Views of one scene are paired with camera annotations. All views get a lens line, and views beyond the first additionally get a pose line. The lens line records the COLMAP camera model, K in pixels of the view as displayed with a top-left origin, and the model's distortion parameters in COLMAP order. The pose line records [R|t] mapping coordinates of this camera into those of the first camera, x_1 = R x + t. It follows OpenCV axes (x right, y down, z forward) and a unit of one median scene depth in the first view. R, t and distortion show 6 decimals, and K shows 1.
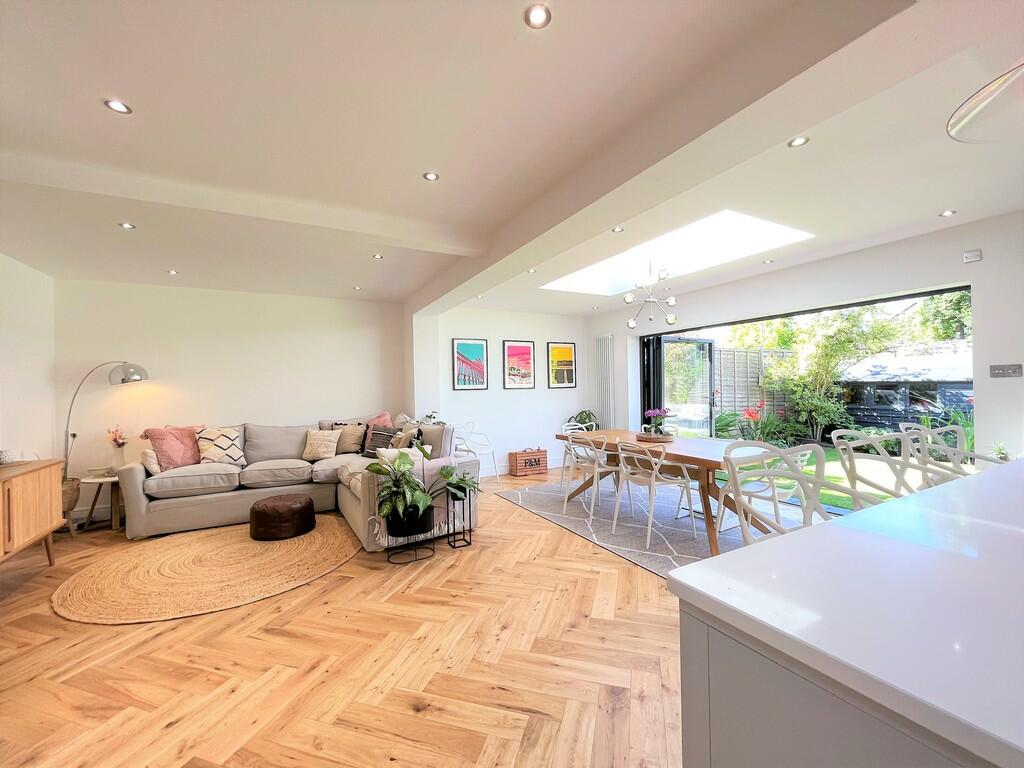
lens RADIAL K [[415.3, 0, 507.2], [0, 415.3, 382.9], [0, 0, 1]] dist [-0.002838, 0.000030]
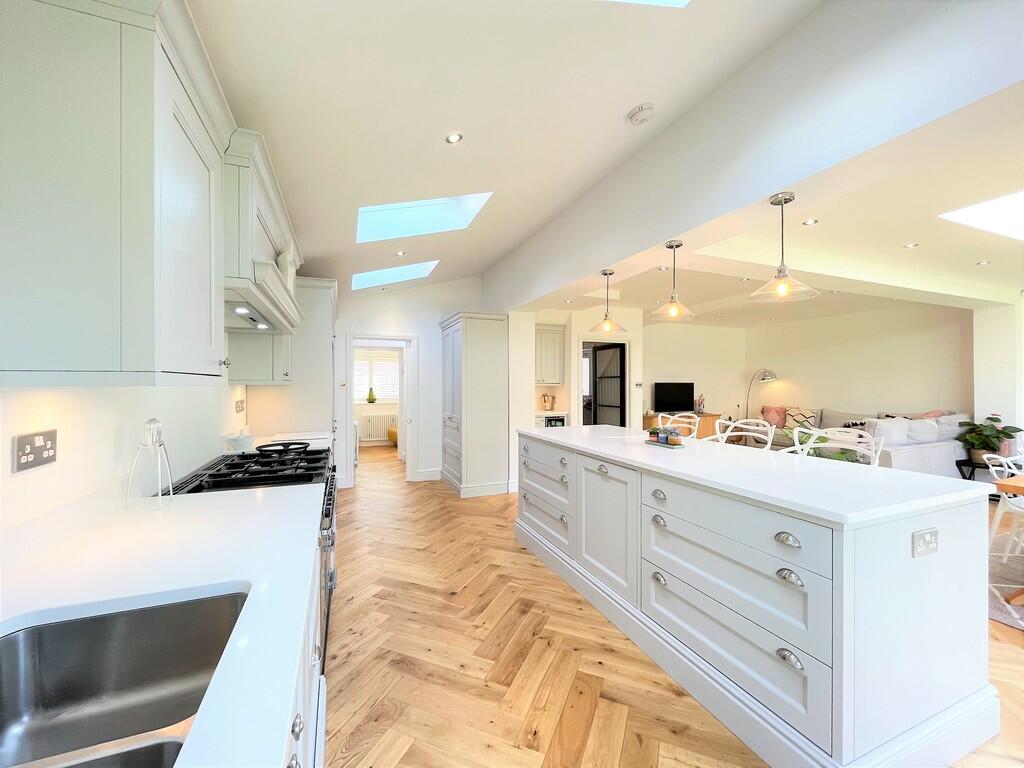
lens RADIAL K [[415.3, 0, 510.8], [0, 415.3, 383.1], [0, 0, 1]] dist [-0.002838, 0.000030]
pose [[-0.100677, 0.016745, -0.994778, 0.659244], [0.011267, 0.999813, 0.015689, -0.019794], [0.994855, -0.009629, -0.100846, 0.035094]]
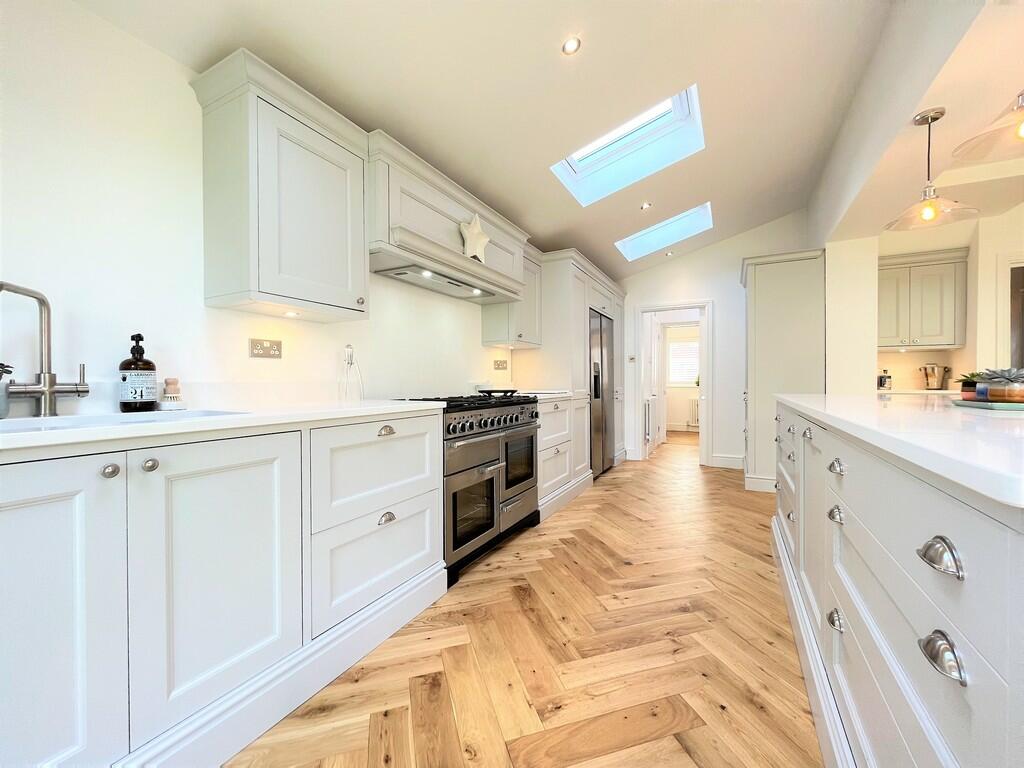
lens RADIAL K [[415.3, 0, 509.6], [0, 415.3, 383.9], [0, 0, 1]] dist [-0.002838, 0.000030]
pose [[-0.829031, 0.024335, -0.558673, 0.547290], [0.022200, 0.999697, 0.010603, 0.029948], [0.558762, -0.003612, -0.829320, 0.177018]]
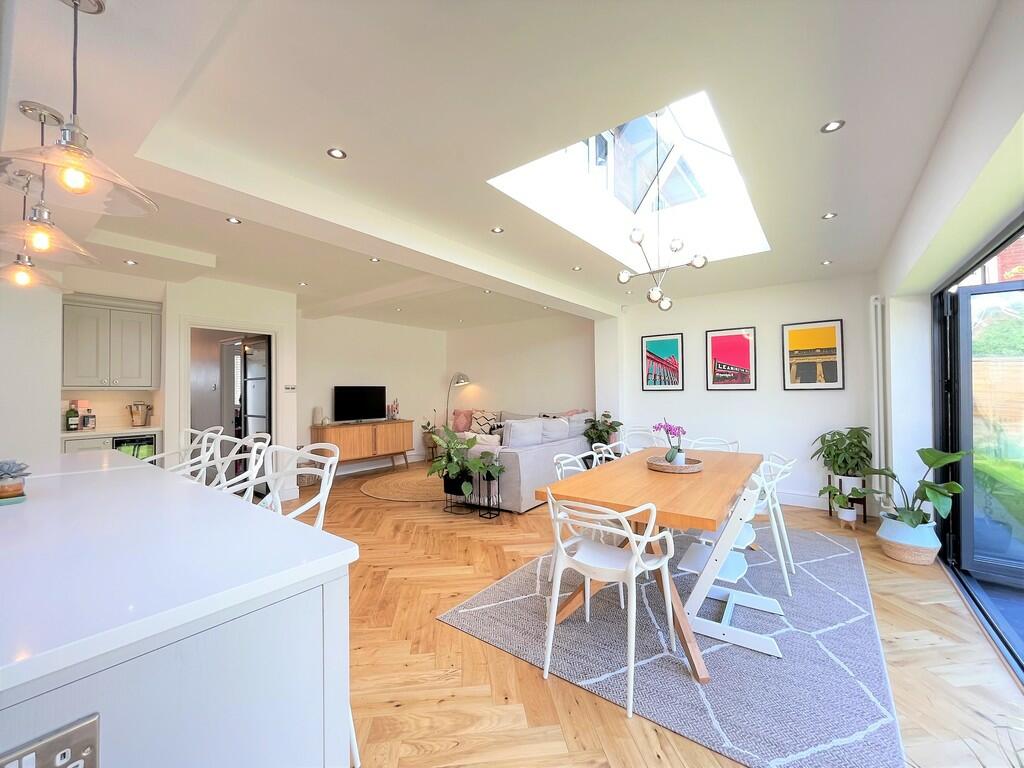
lens RADIAL K [[415.3, 0, 512.3], [0, 415.3, 381.8], [0, 0, 1]] dist [-0.002838, 0.000030]
pose [[0.414446, -0.002497, -0.910071, 0.534509], [0.009520, 0.999953, 0.001592, -0.006552], [0.910024, -0.009324, 0.414450, 0.286776]]
